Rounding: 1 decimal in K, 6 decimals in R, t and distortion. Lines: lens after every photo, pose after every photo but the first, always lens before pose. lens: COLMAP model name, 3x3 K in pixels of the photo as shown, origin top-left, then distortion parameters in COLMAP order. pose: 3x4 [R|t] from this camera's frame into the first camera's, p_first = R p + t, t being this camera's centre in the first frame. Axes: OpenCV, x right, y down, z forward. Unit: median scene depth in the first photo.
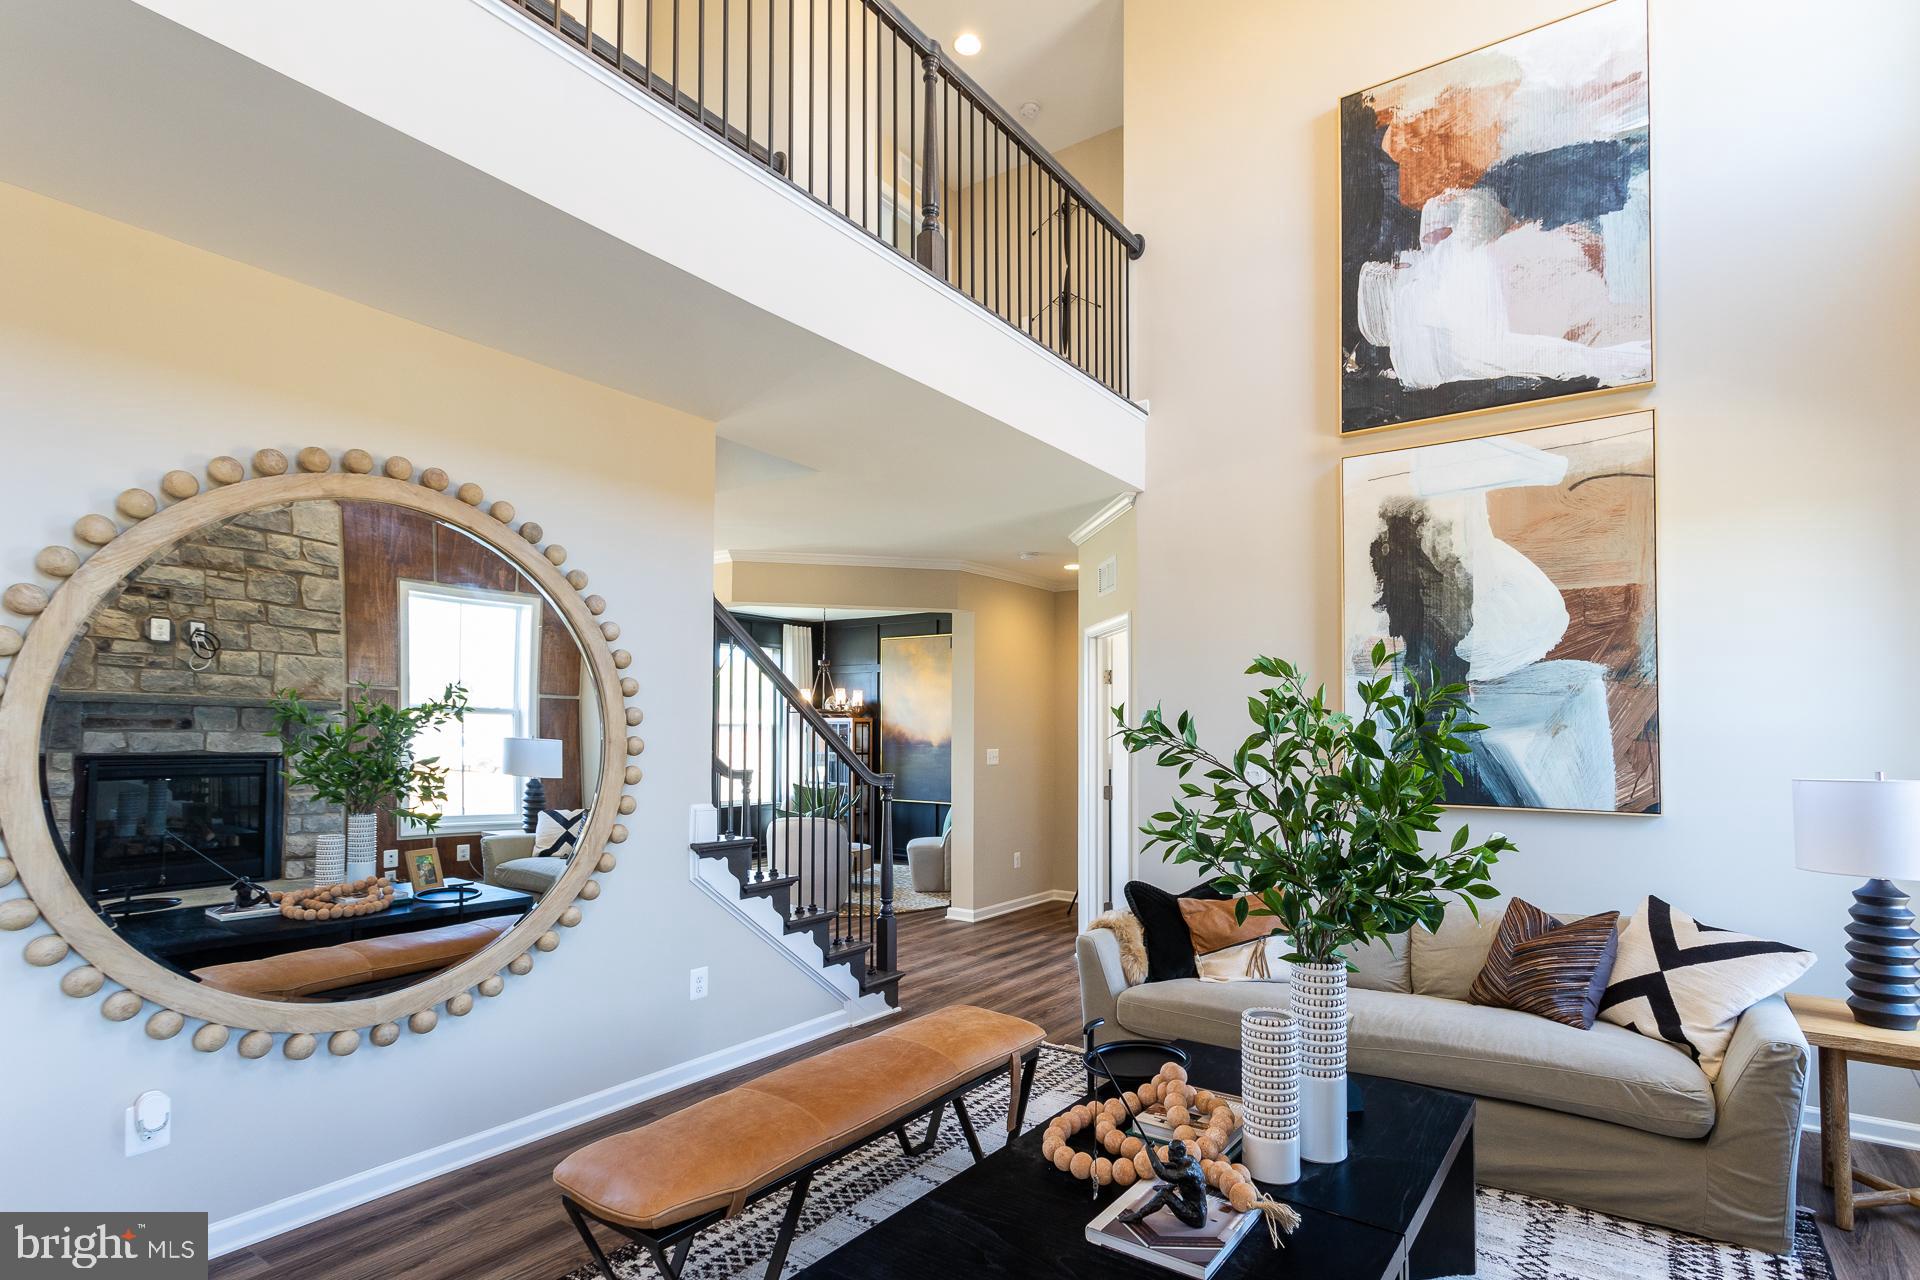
lens RADIAL K [[946.3, 0, 979.4], [0, 946.3, 708.7], [0, 0, 1]] dist [0.002974, 0.000304]
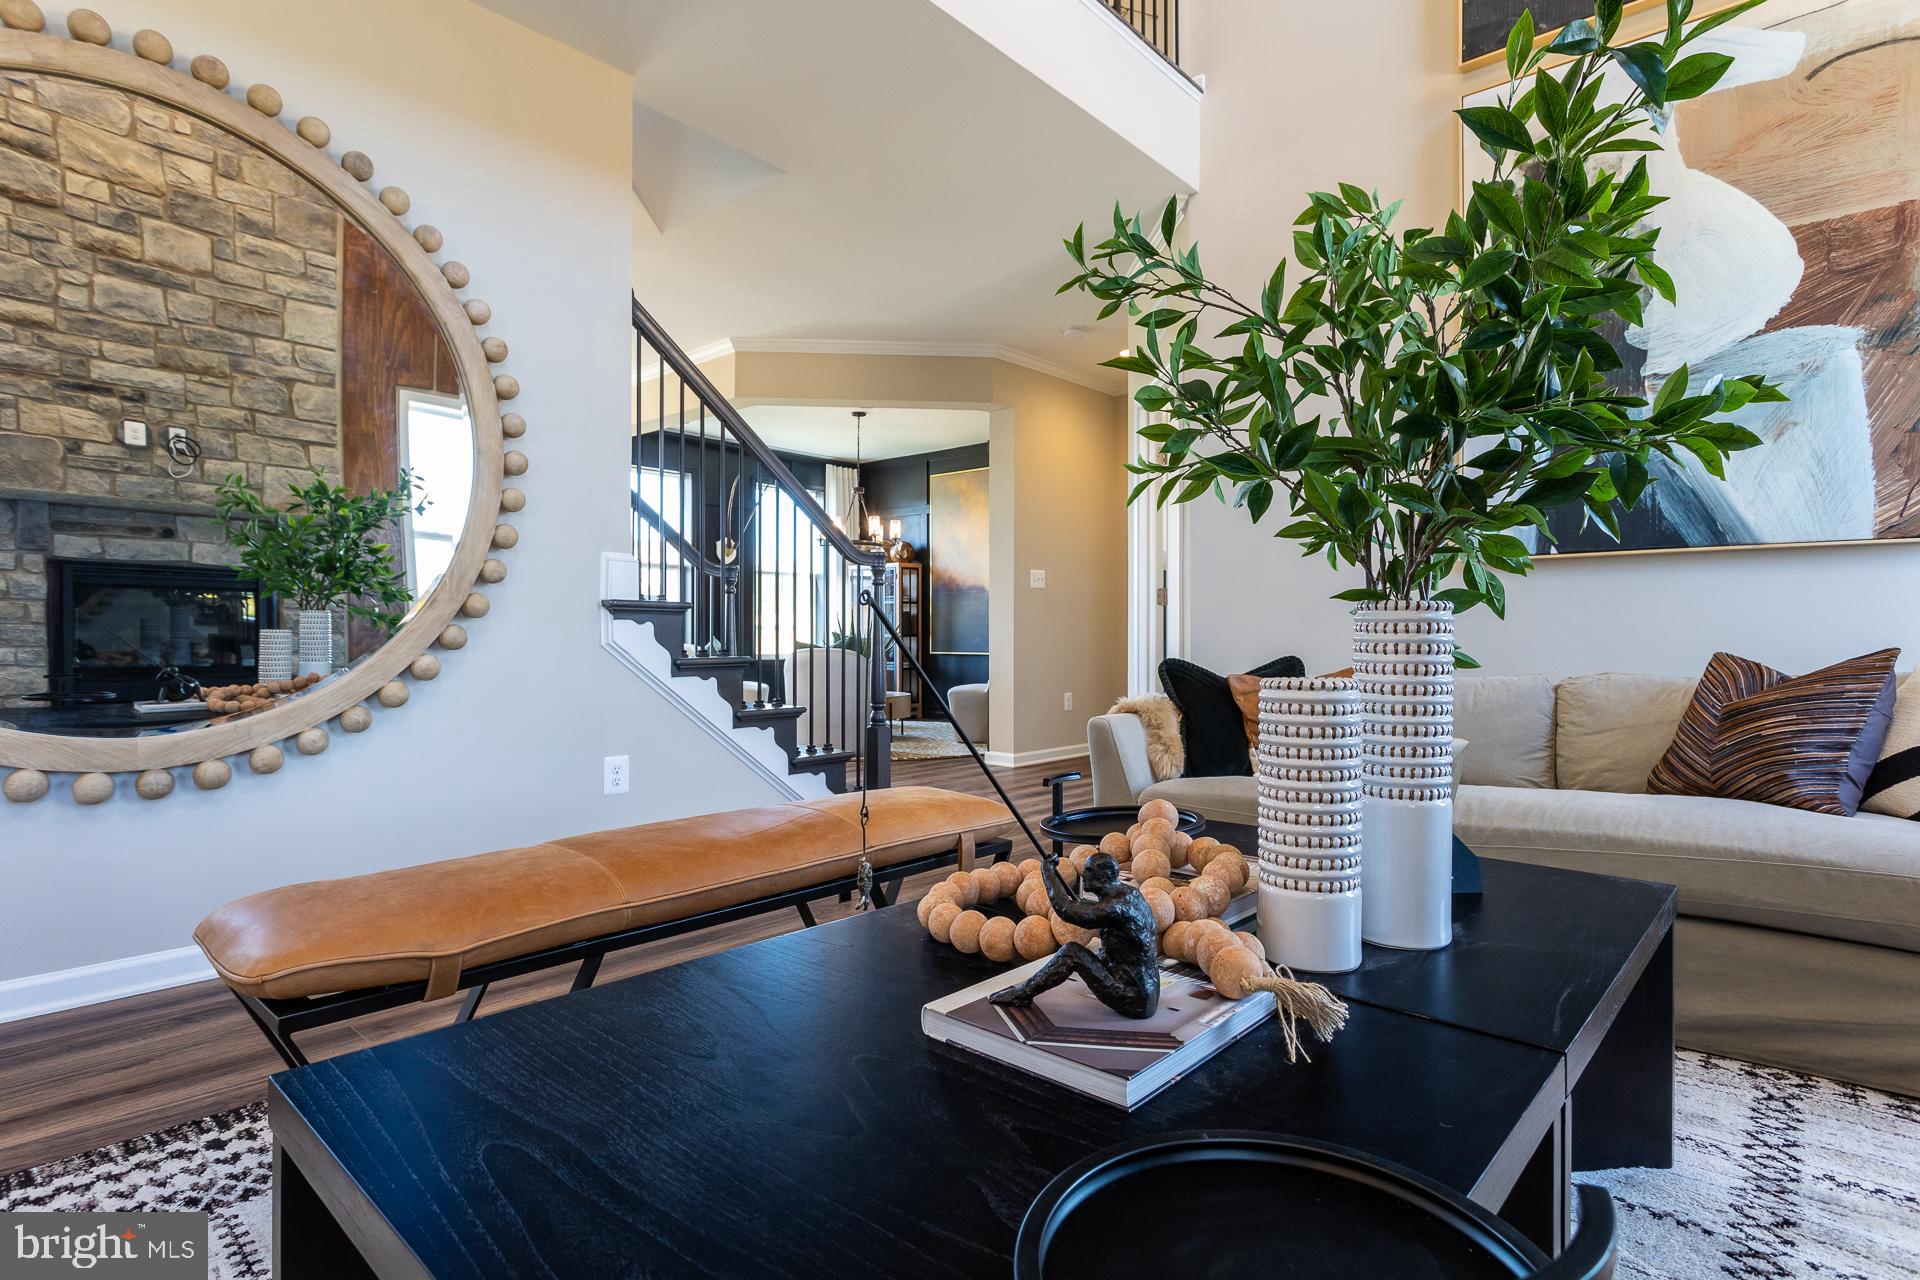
lens RADIAL K [[967.4, 0, 960.0], [0, 967.4, 640.0], [0, 0, 1]] dist [-0.014048, 0.005294]
pose [[0.993067, -0.001816, -0.117535, 0.093514], [0.005431, 0.999522, 0.030445, 0.155473], [0.117424, -0.030872, 0.992602, 0.227035]]
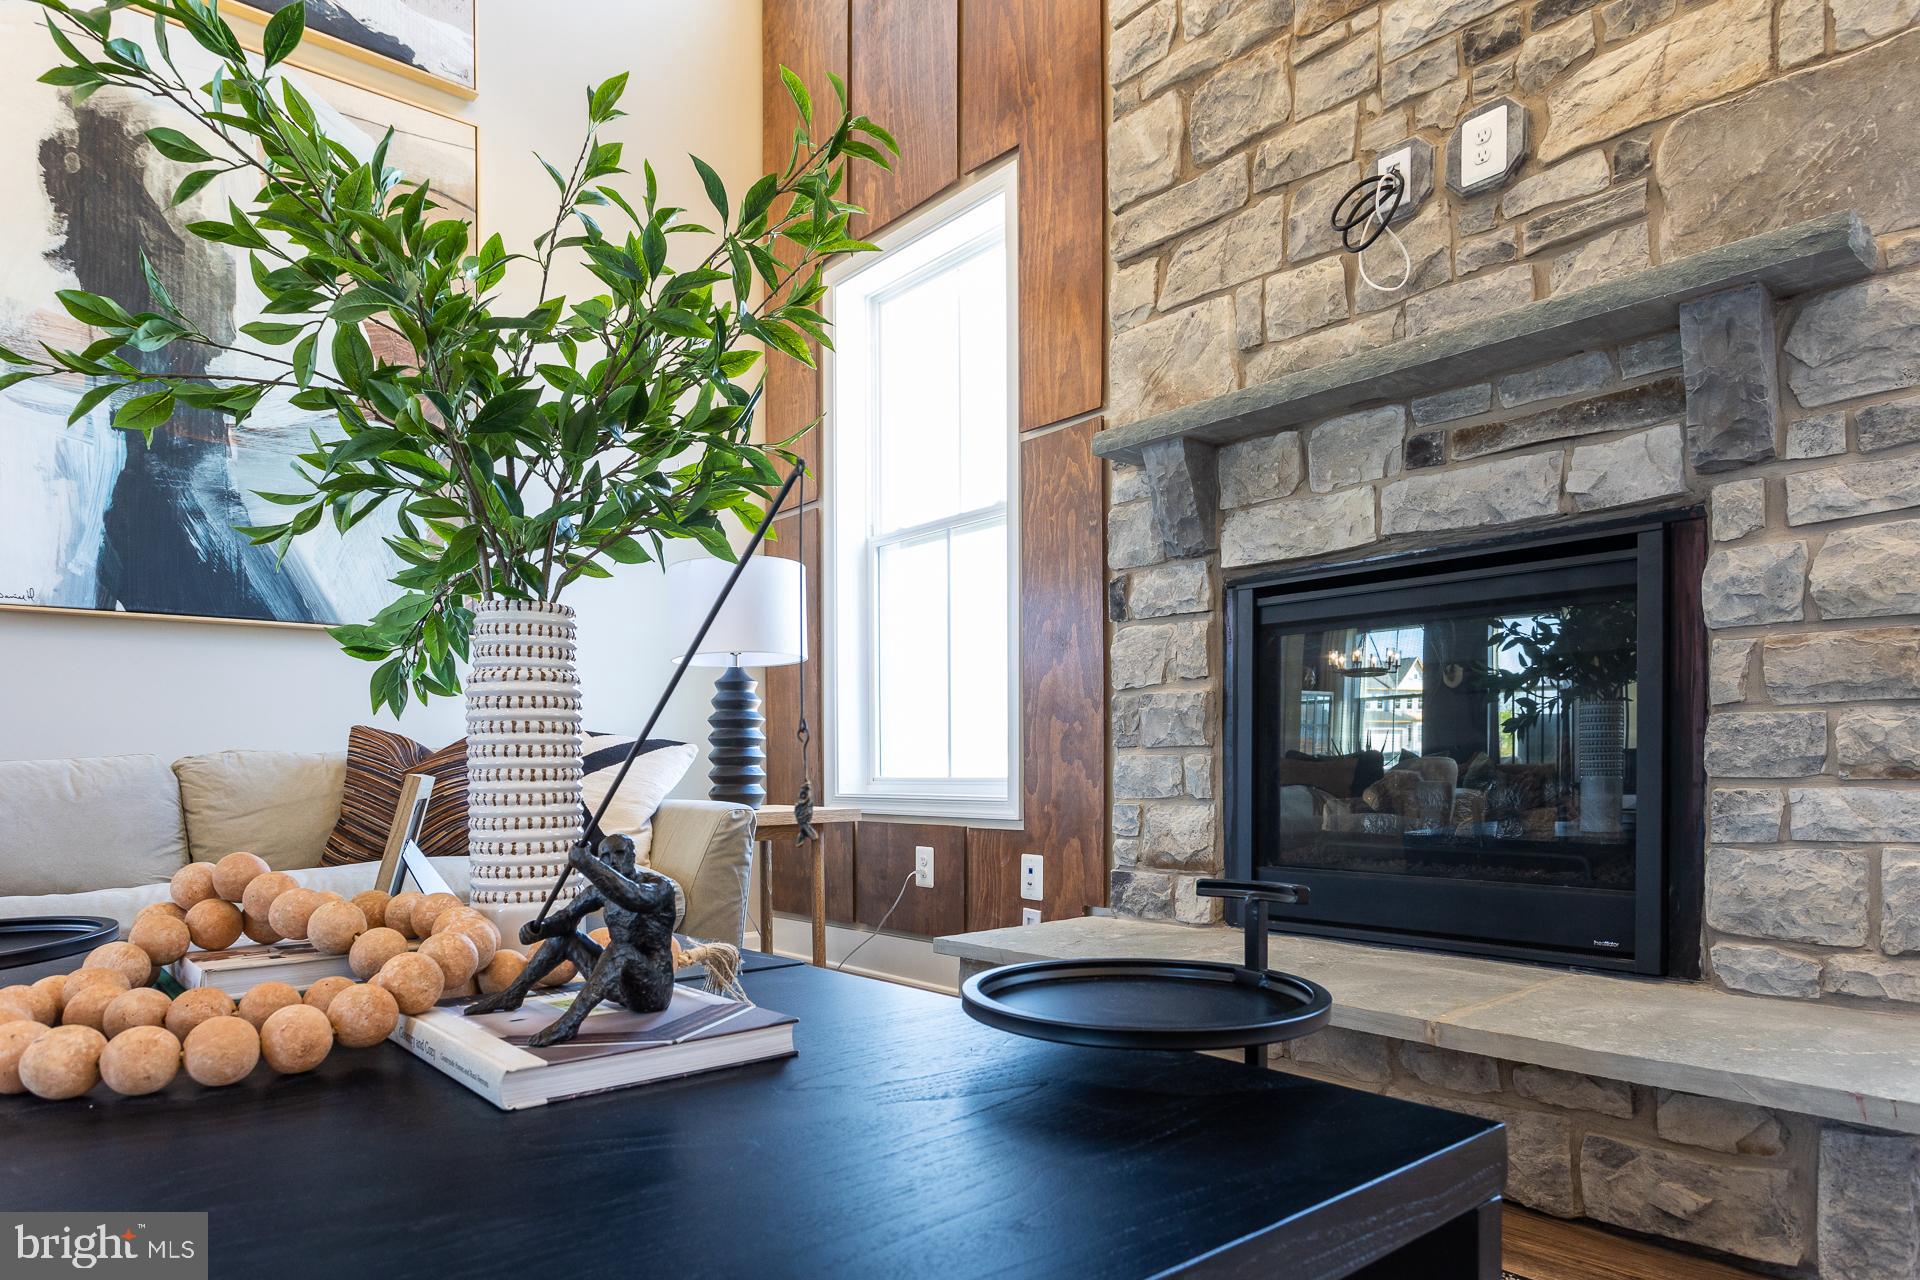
lens RADIAL K [[1151.6, 0, 967.1], [0, 1151.6, 774.9], [0, 0, 1]] dist [0.002208, 0.001881]
pose [[0.250816, -0.009458, 0.967989, -0.123278], [-0.017078, 0.999753, 0.014194, 0.201669], [-0.967884, -0.020091, 0.250593, 0.339250]]
